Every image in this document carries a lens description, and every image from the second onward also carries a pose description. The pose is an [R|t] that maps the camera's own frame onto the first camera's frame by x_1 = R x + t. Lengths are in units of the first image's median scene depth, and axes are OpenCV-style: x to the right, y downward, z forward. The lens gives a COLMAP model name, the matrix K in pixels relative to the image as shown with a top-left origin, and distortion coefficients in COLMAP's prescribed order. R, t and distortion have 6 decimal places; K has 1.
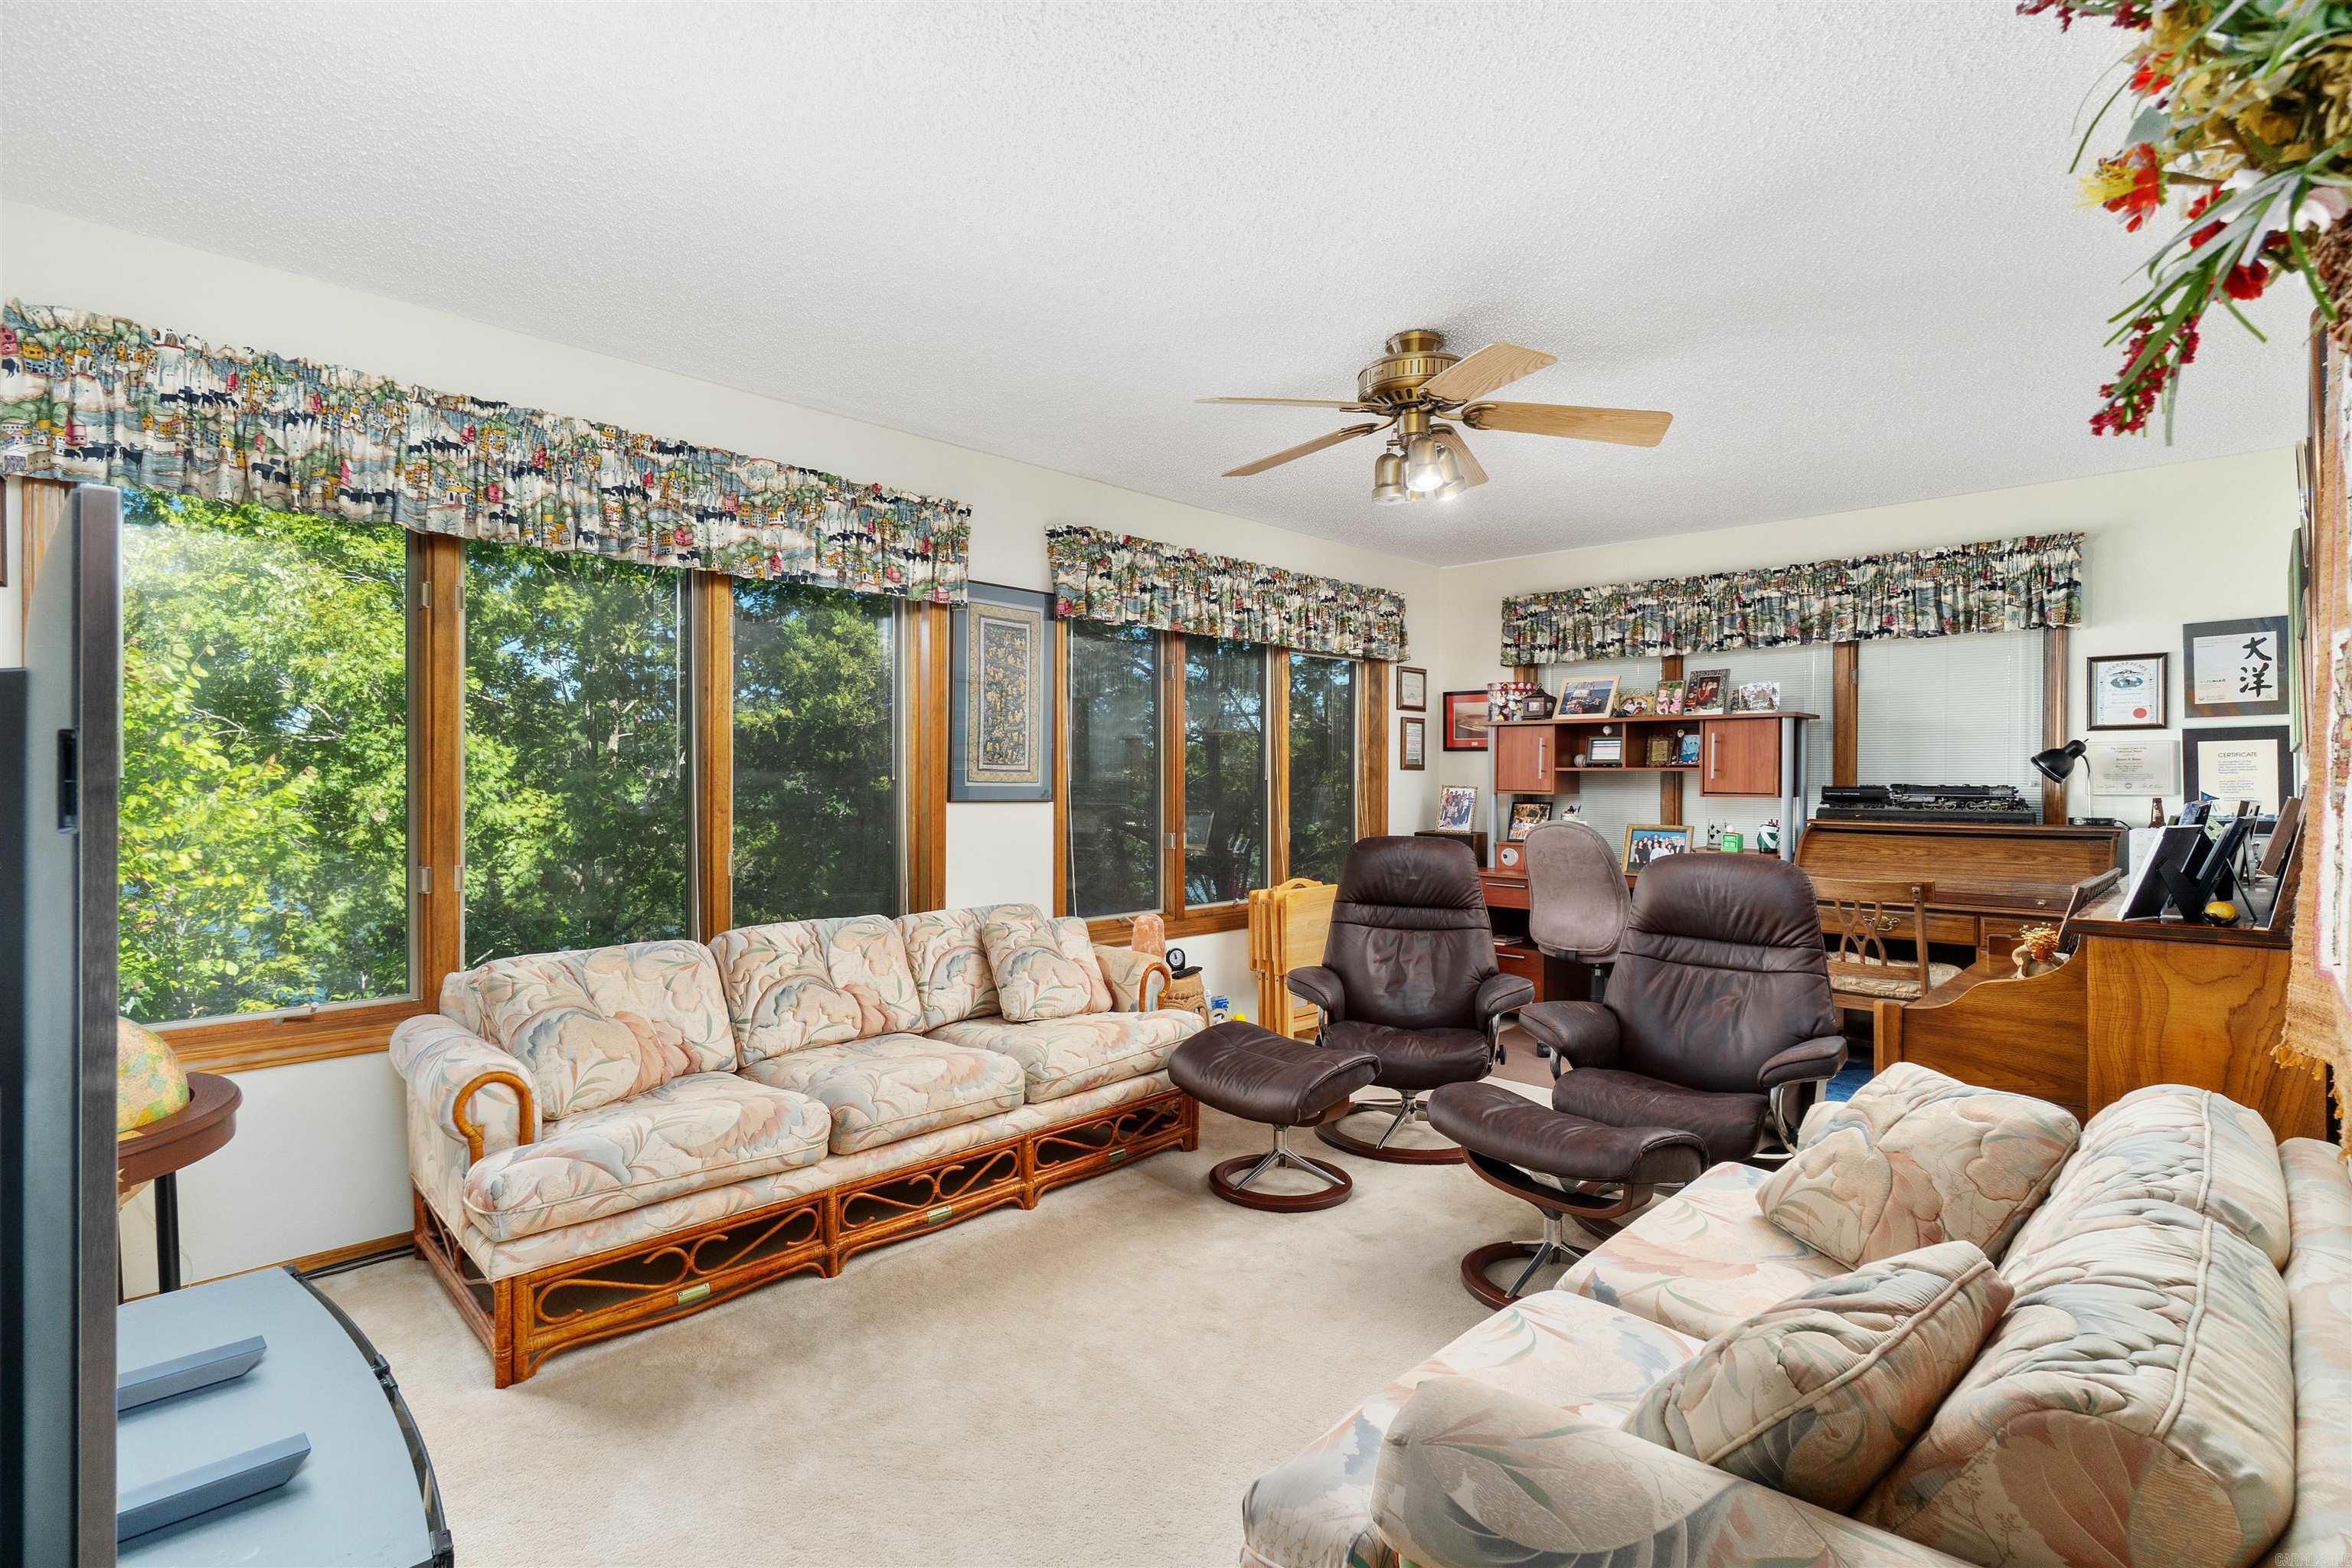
lens RADIAL K [[1107.7, 0, 1175.1], [0, 1107.7, 788.5], [0, 0, 1]] dist [0.000694, 0.000011]
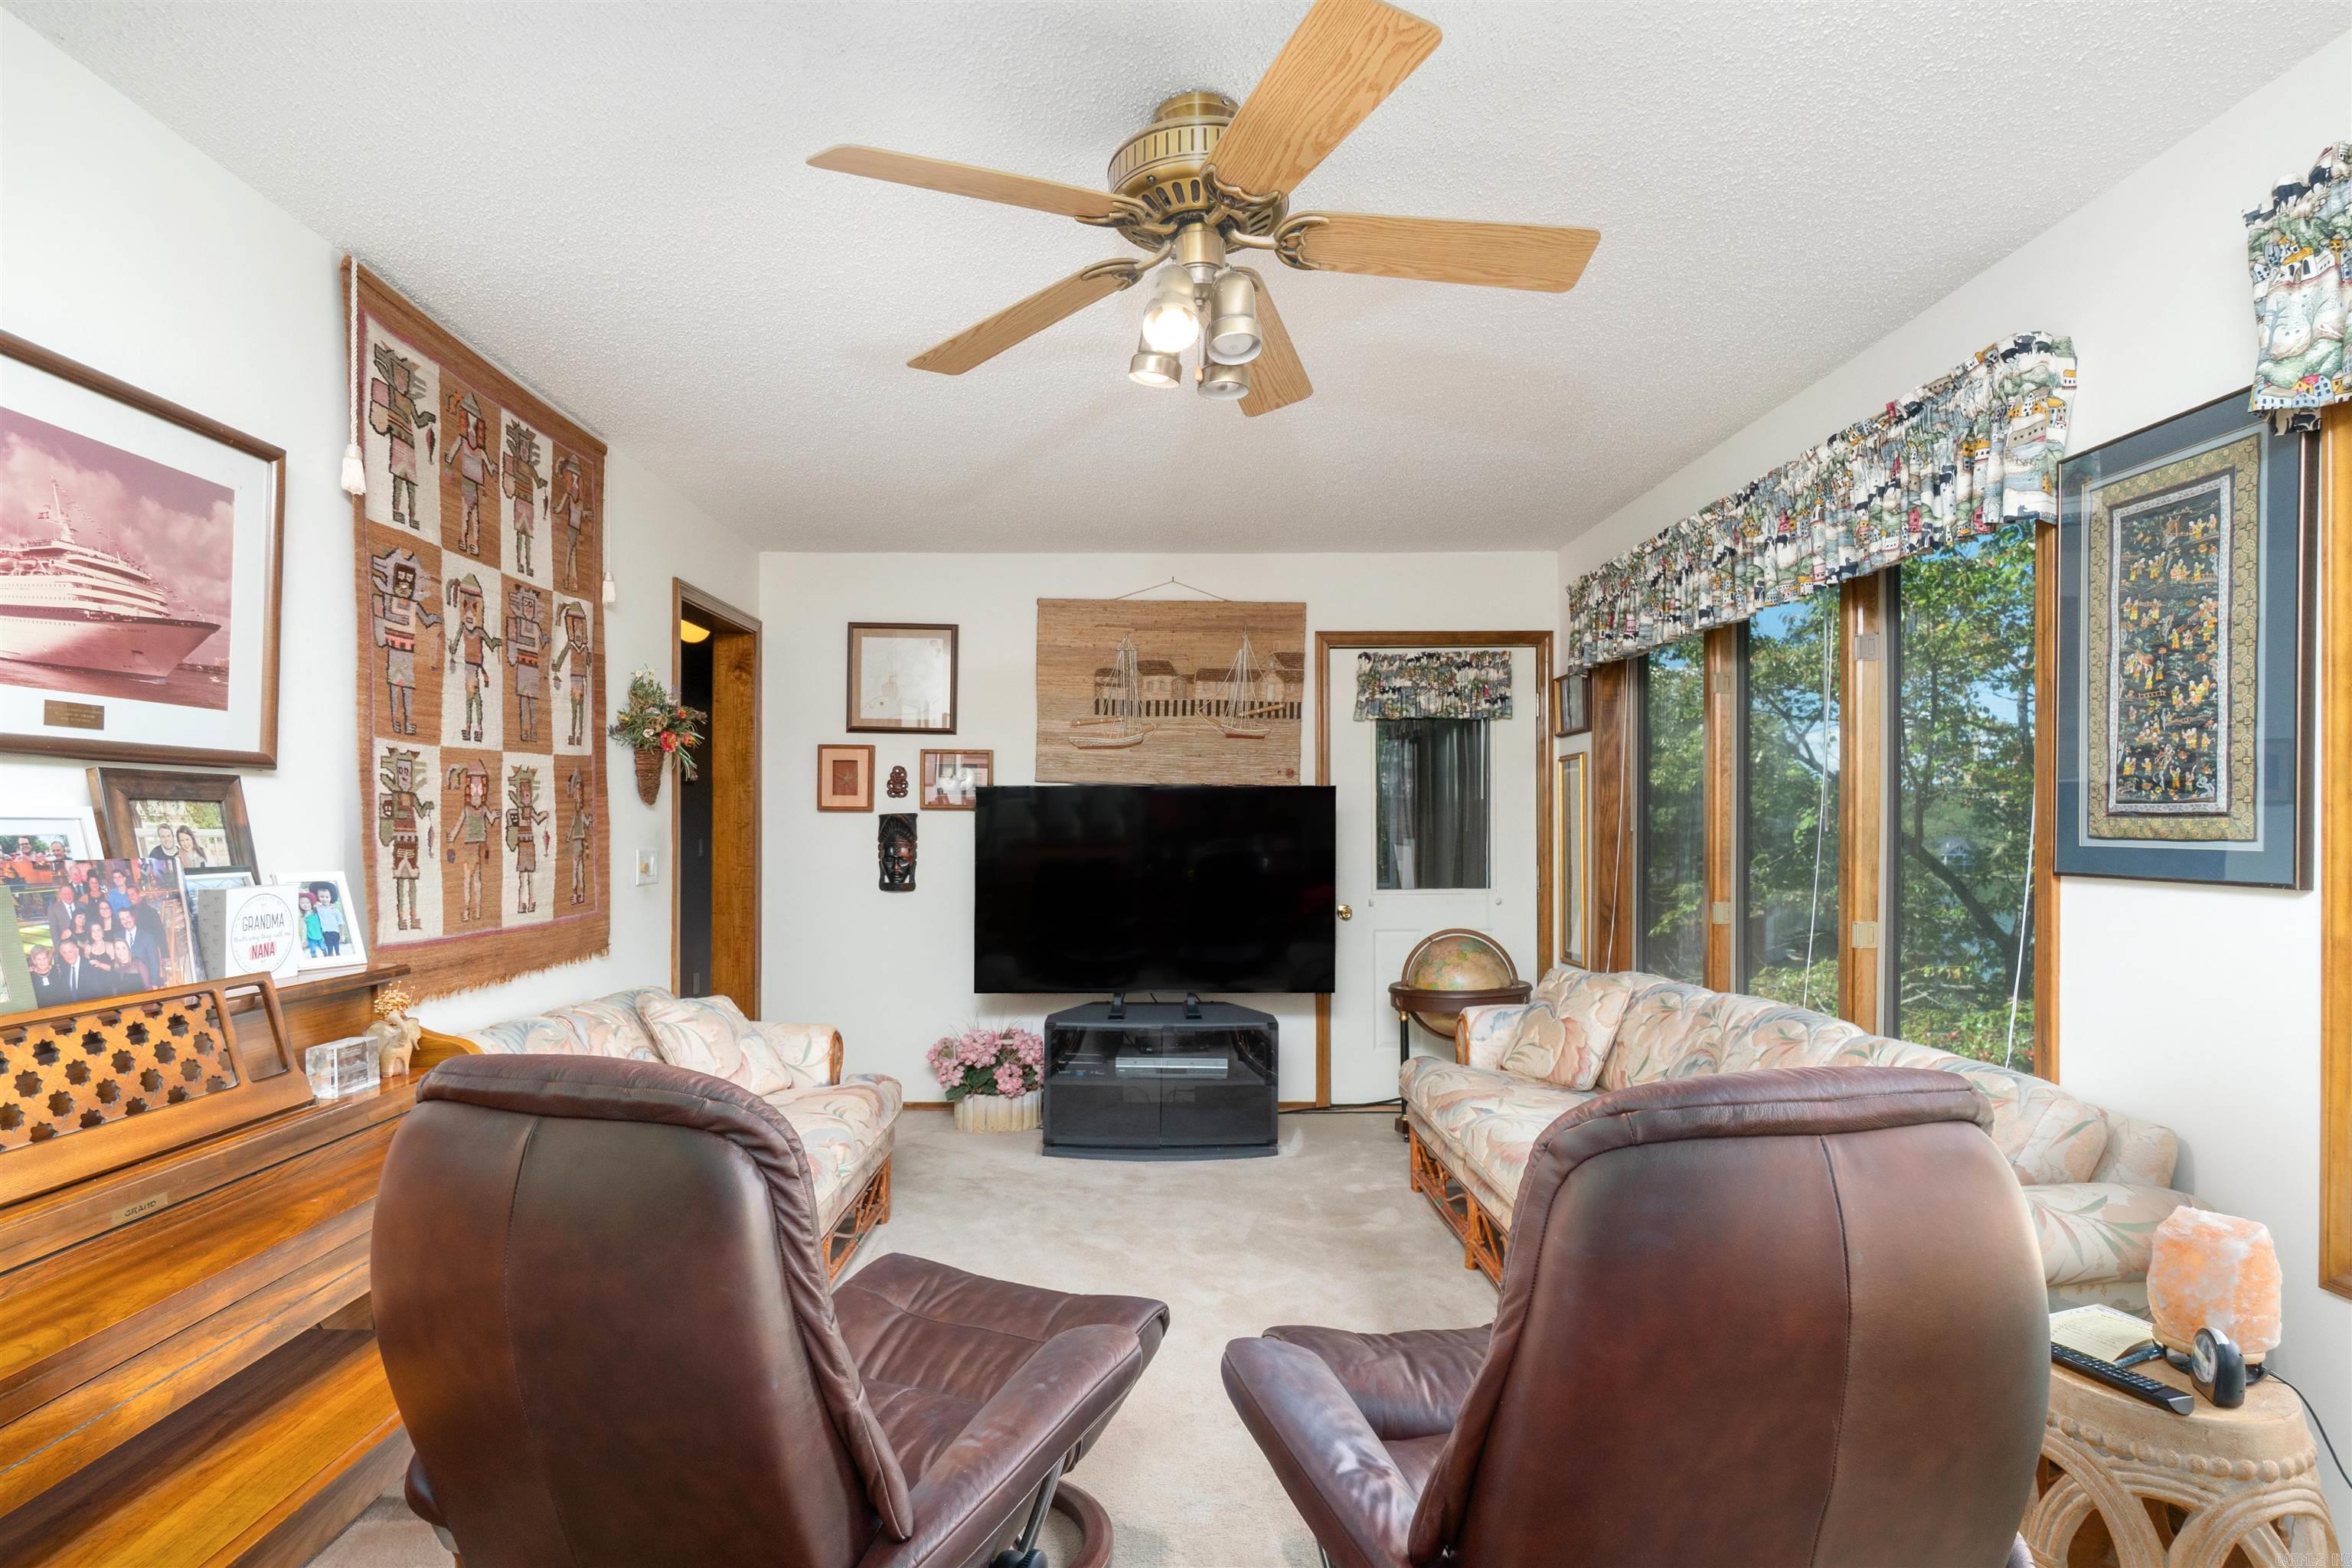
lens RADIAL K [[1107.7, 0, 1179.5], [0, 1107.7, 802.1], [0, 0, 1]] dist [0.000694, 0.000011]
pose [[-0.683552, -0.017088, -0.729702, 0.473520], [-0.002545, 0.999776, -0.021029, -0.010861], [0.729897, -0.012518, -0.683442, 1.025711]]
